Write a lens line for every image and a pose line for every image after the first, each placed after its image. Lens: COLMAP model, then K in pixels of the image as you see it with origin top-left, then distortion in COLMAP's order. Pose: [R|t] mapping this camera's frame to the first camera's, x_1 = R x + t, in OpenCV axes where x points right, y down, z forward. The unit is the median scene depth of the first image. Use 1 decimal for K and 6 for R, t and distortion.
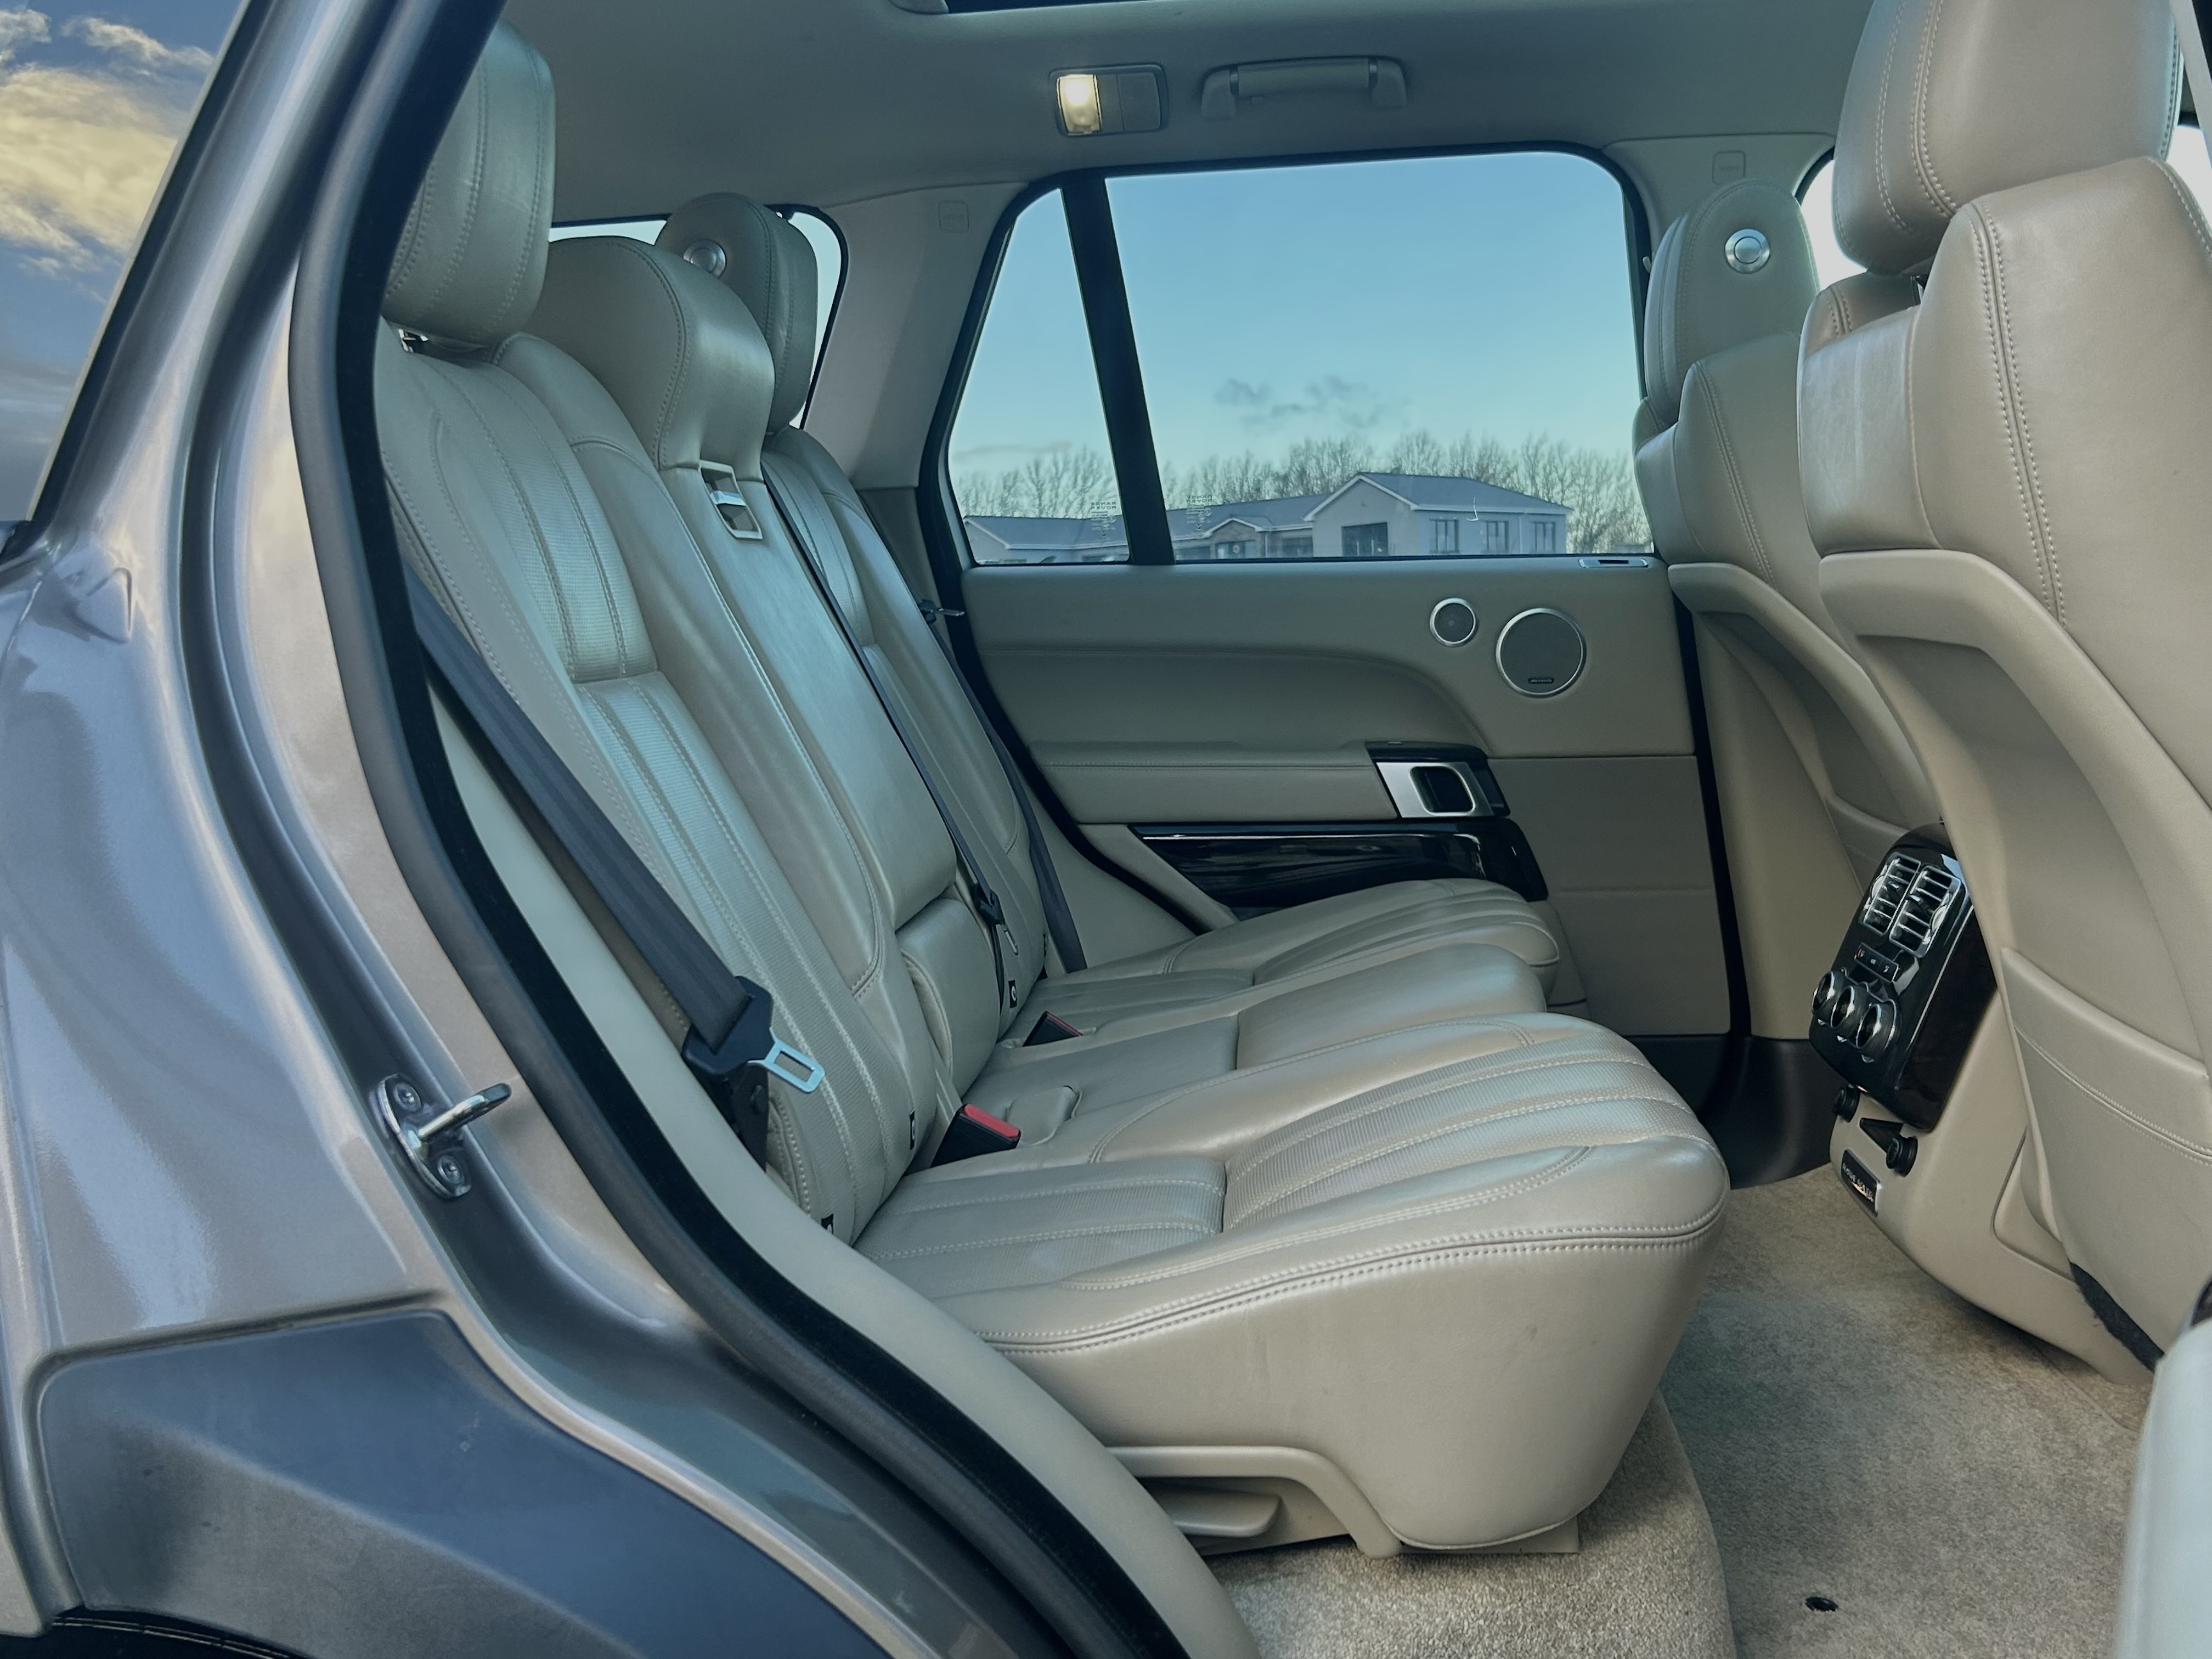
lens RADIAL K [[2196.5, 0, 1110.1], [0, 2196.5, 843.3], [0, 0, 1]] dist [0.029471, 0.000000]
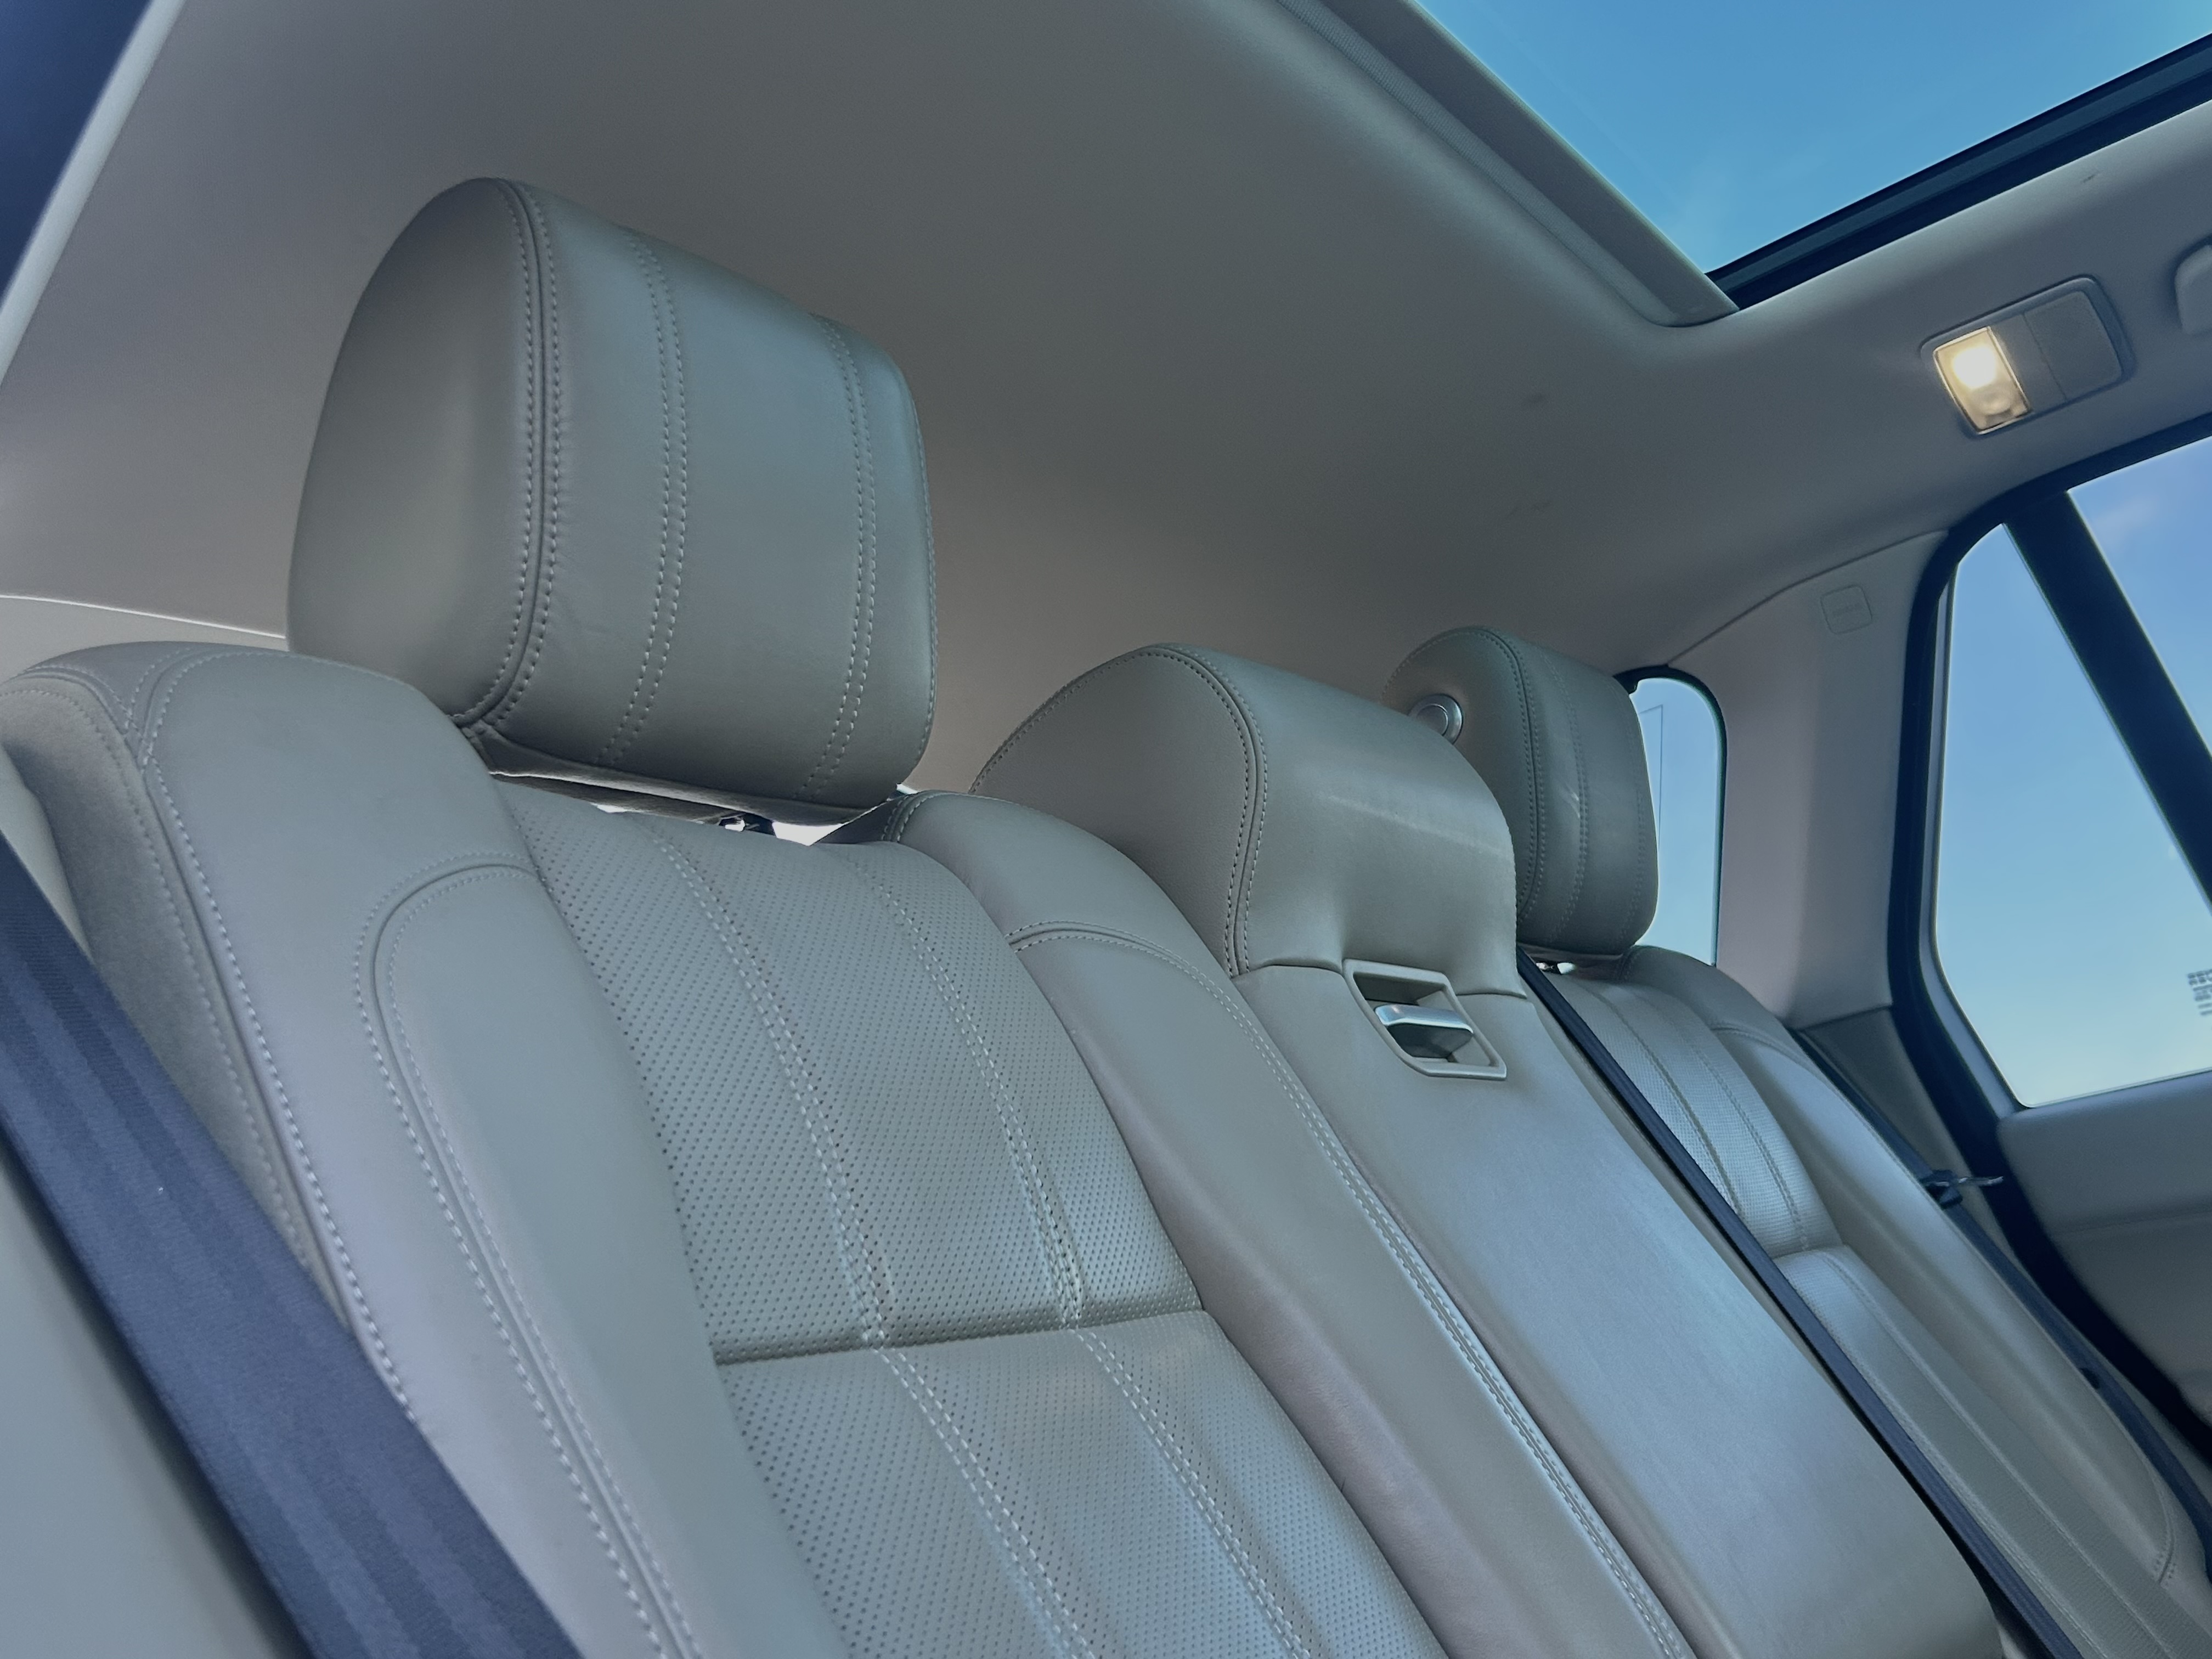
lens RADIAL K [[2196.5, 0, 1089.6], [0, 2196.5, 818.7], [0, 0, 1]] dist [0.029471, 0.000000]
pose [[0.852248, -0.247473, -0.460901, 0.043658], [0.086650, 0.935641, -0.342153, -0.010947], [0.515911, 0.251662, 0.818842, 0.492230]]
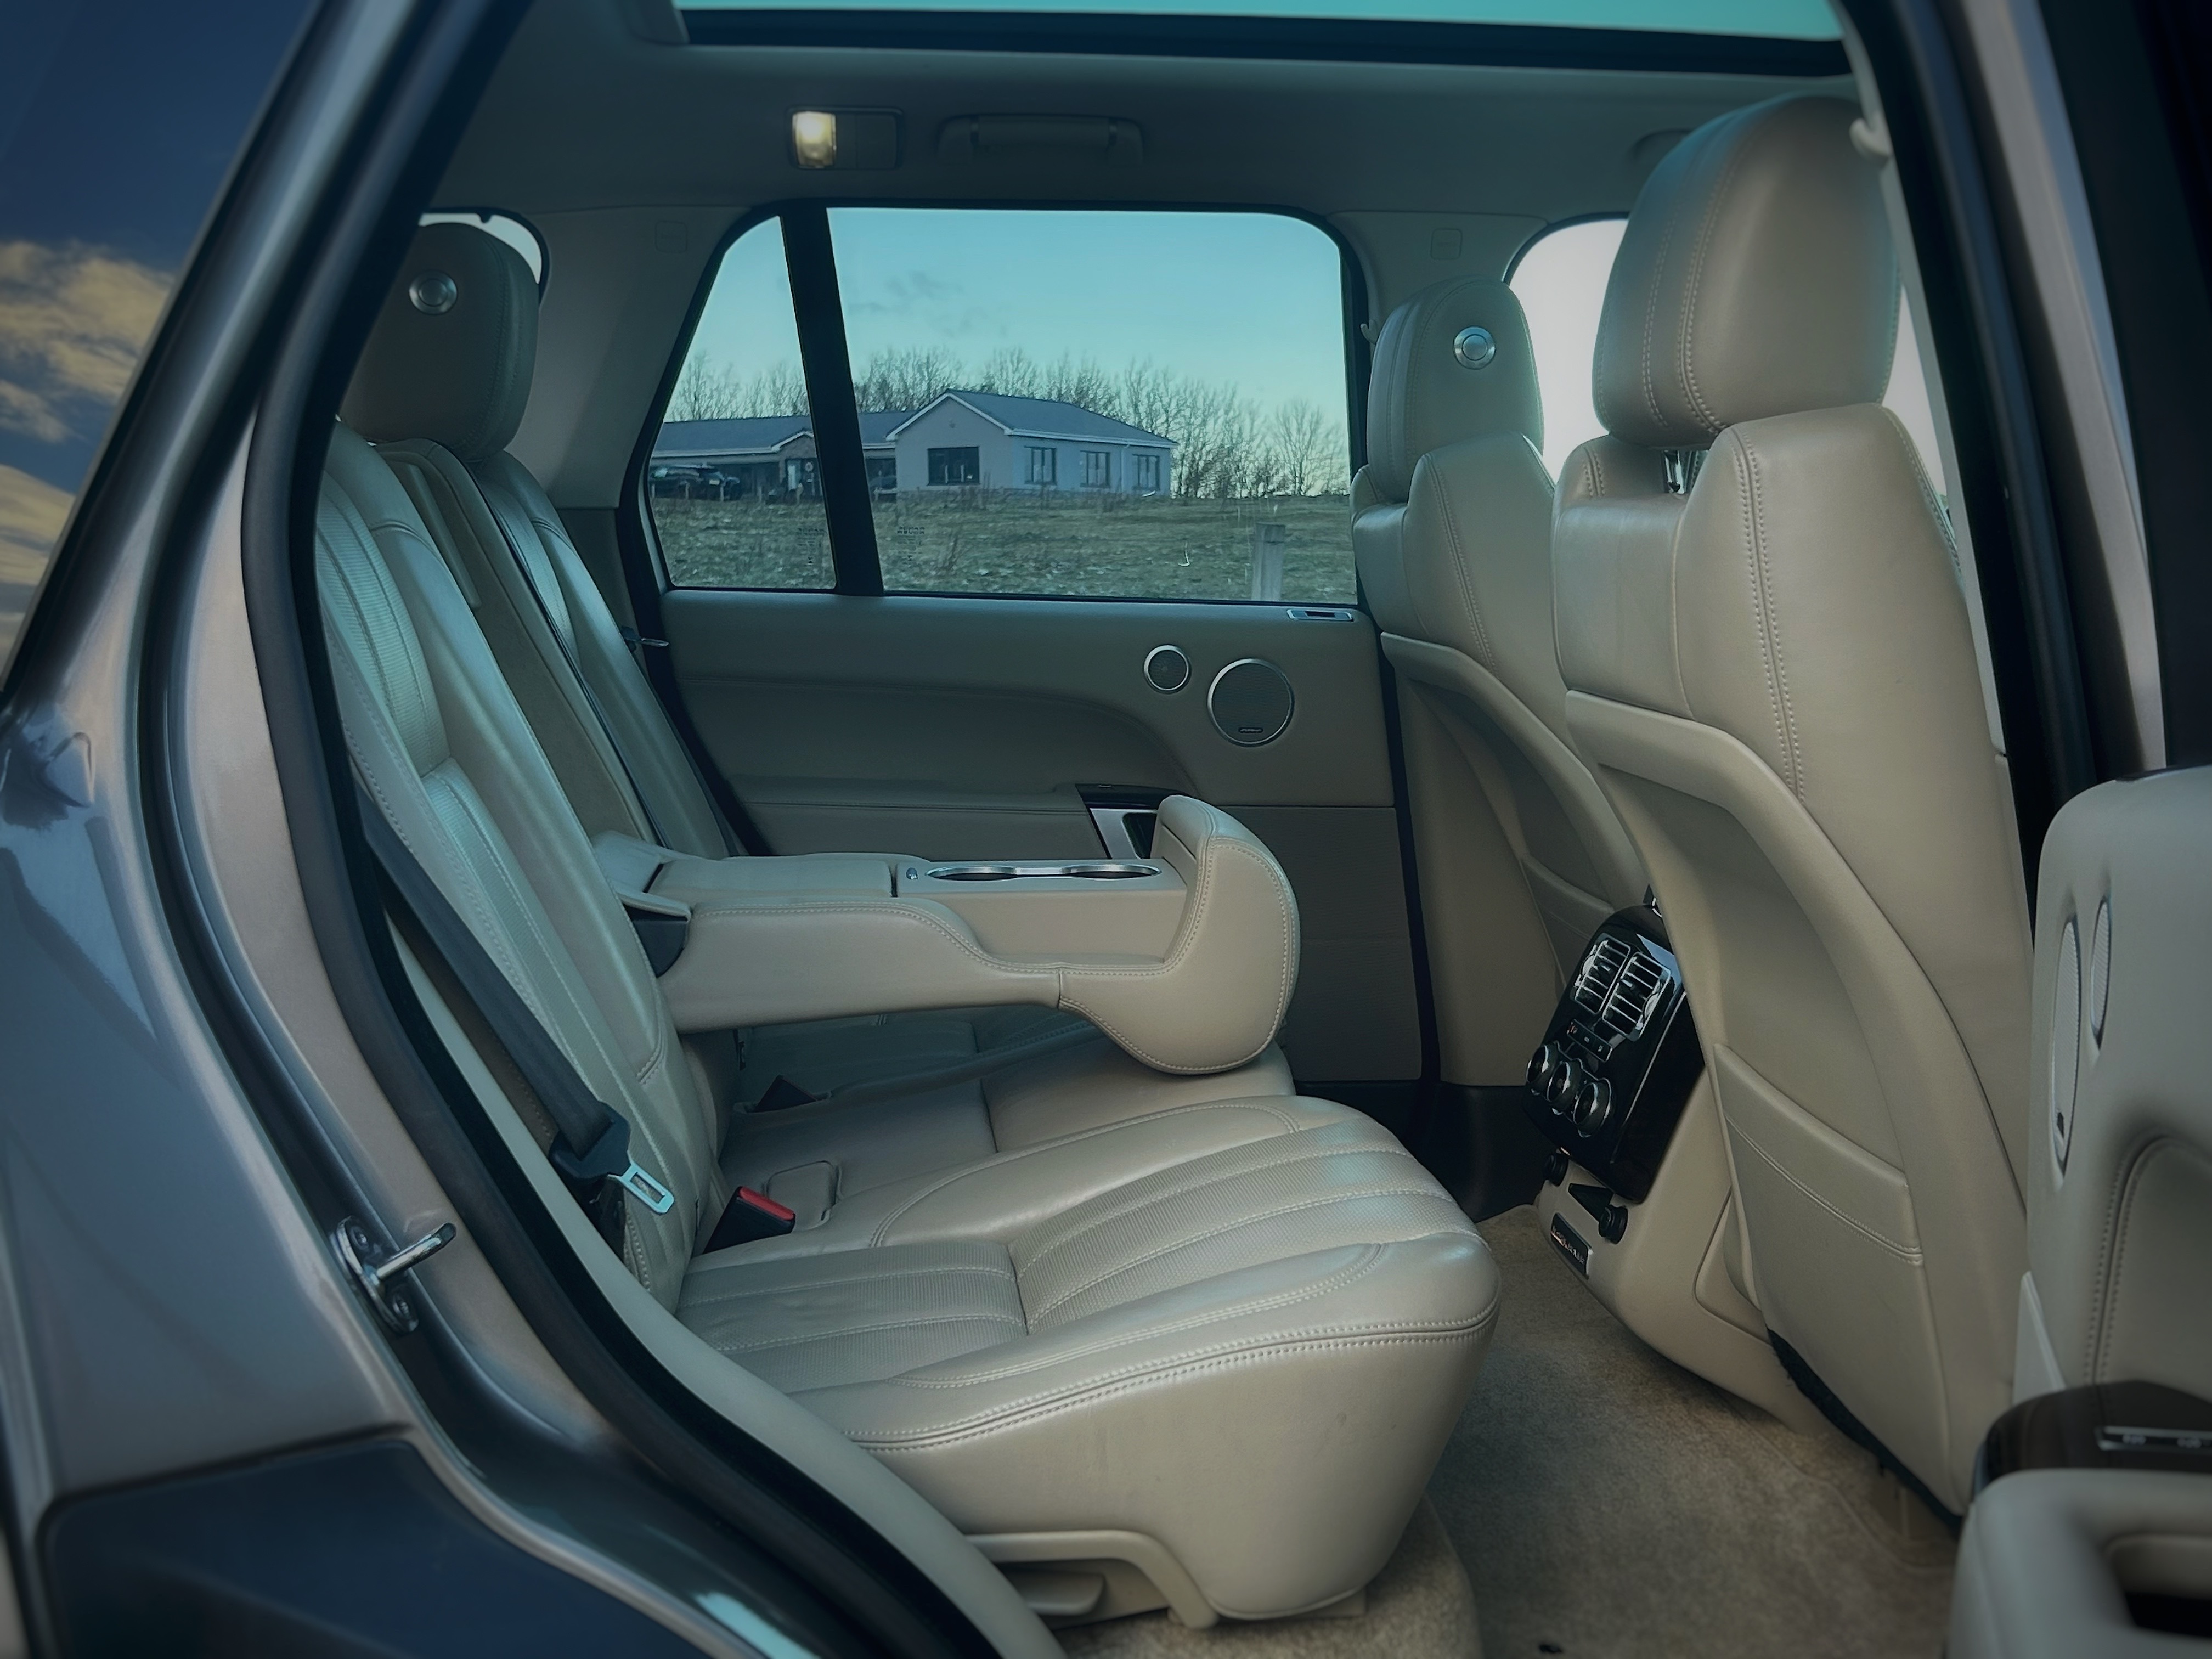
lens RADIAL K [[2449.0, 0, 1097.6], [0, 2449.0, 801.5], [0, 0, 1]] dist [0.061490, 0.000000]
pose [[0.983862, 0.020317, 0.177773, -0.110468], [-0.020597, 0.999788, -0.000270, -0.061430], [-0.177741, -0.003396, 0.984071, -0.140703]]
